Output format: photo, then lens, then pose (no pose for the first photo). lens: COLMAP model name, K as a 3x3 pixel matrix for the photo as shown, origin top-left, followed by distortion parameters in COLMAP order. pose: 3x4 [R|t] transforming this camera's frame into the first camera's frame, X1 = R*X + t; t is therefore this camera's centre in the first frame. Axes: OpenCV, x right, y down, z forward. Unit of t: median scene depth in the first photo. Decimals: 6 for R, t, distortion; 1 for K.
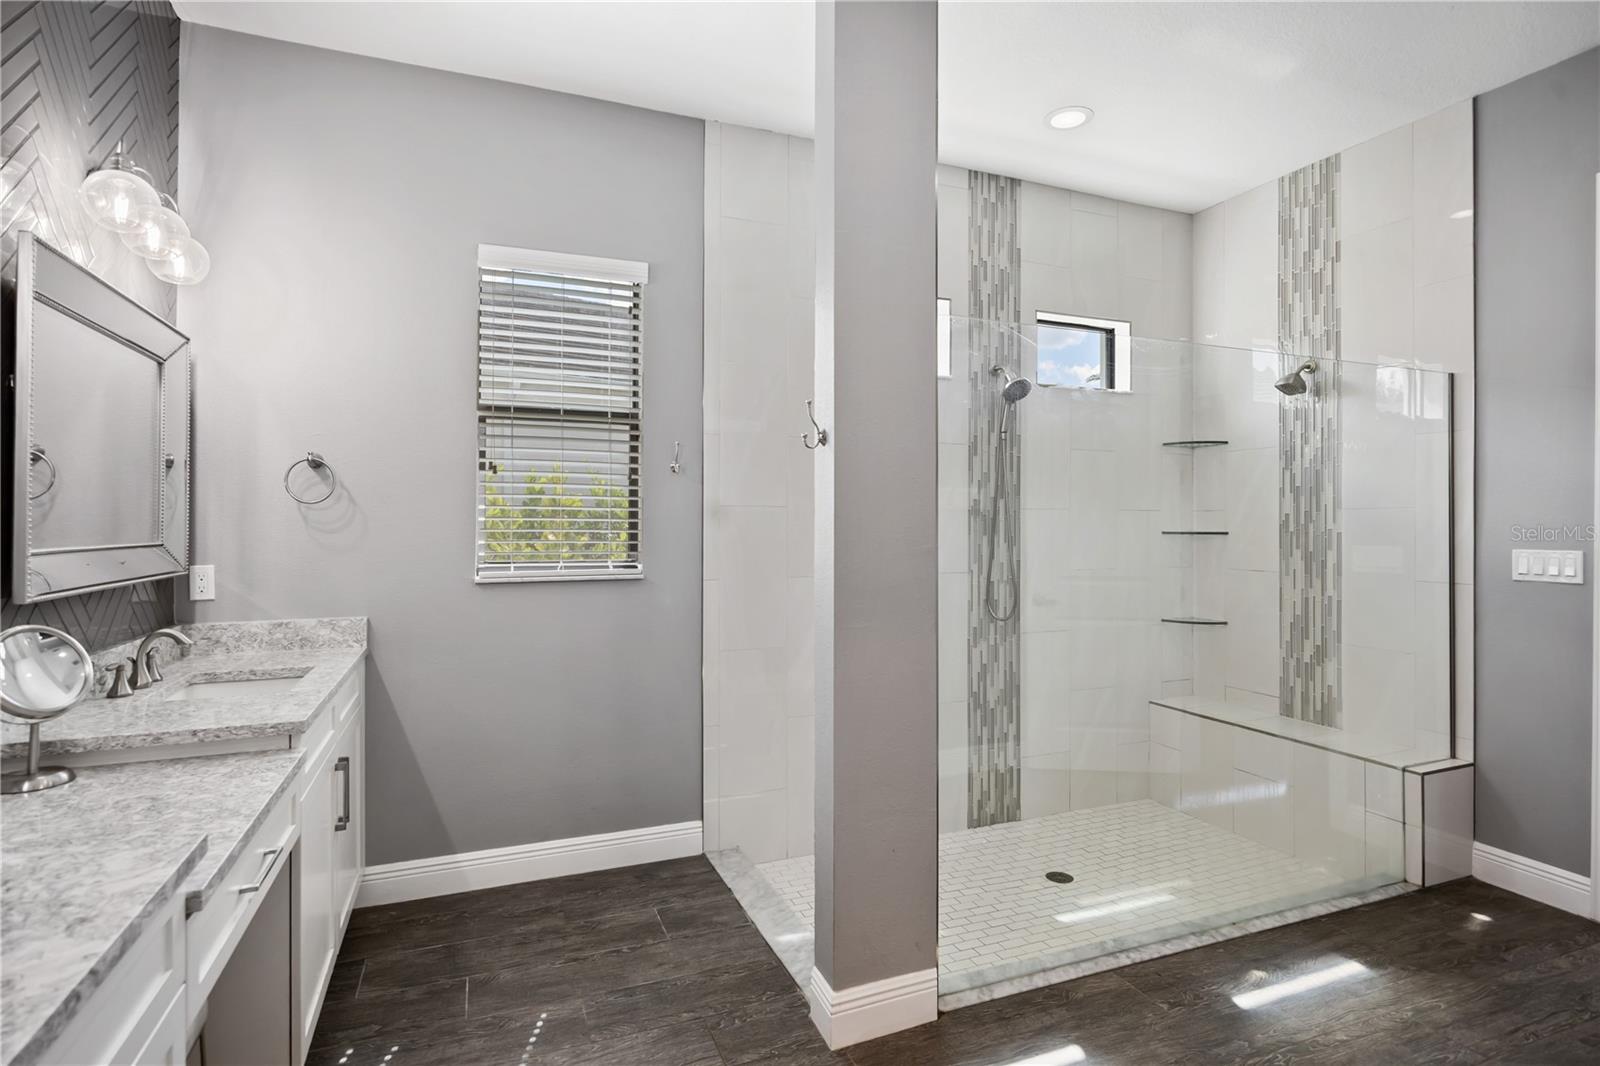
lens RADIAL K [[809.7, 0, 807.6], [0, 809.7, 518.9], [0, 0, 1]] dist [0.001414, -0.003966]
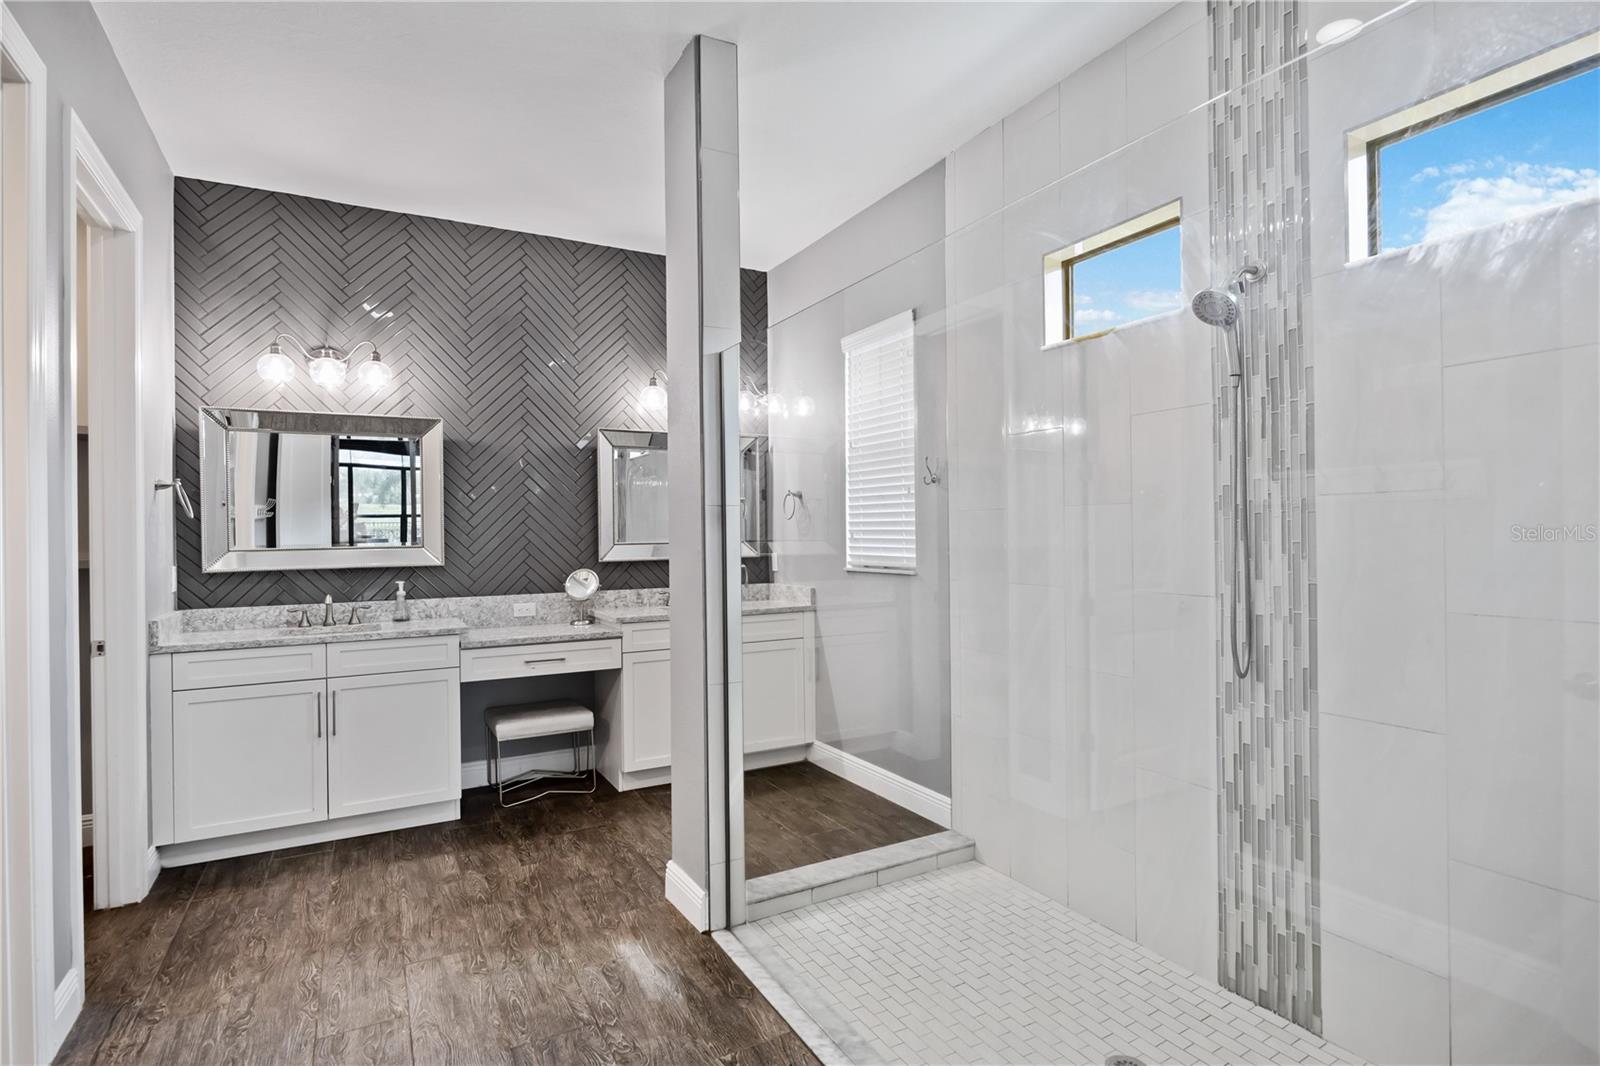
lens RADIAL K [[809.7, 0, 808.4], [0, 809.7, 530.4], [0, 0, 1]] dist [0.001414, -0.003966]
pose [[0.124087, -0.006686, -0.992249, 0.844131], [0.015886, 0.999863, -0.004751, 0.010363], [0.992144, -0.015173, 0.124176, 0.613629]]
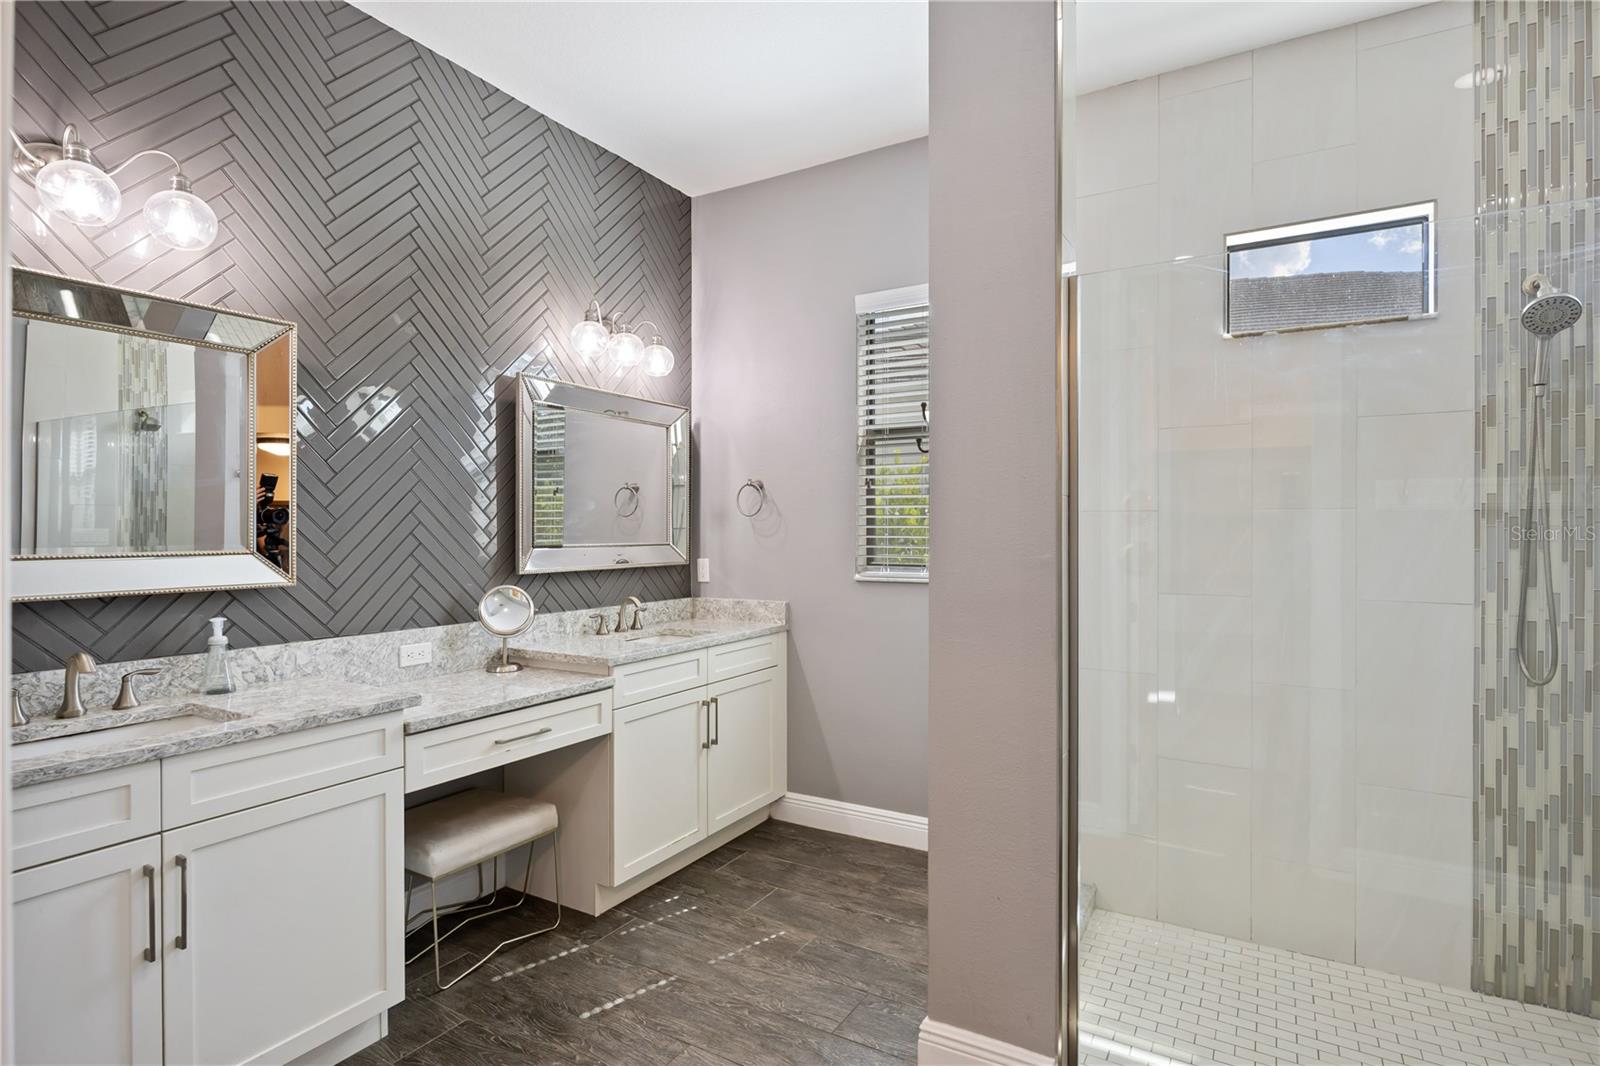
lens RADIAL K [[809.7, 0, 805.6], [0, 809.7, 531.8], [0, 0, 1]] dist [0.001414, -0.003966]
pose [[0.612744, 0.000009, -0.790282, 0.400604], [0.003667, 0.999989, 0.002854, 0.003129], [0.790273, -0.004647, 0.612737, 0.171689]]
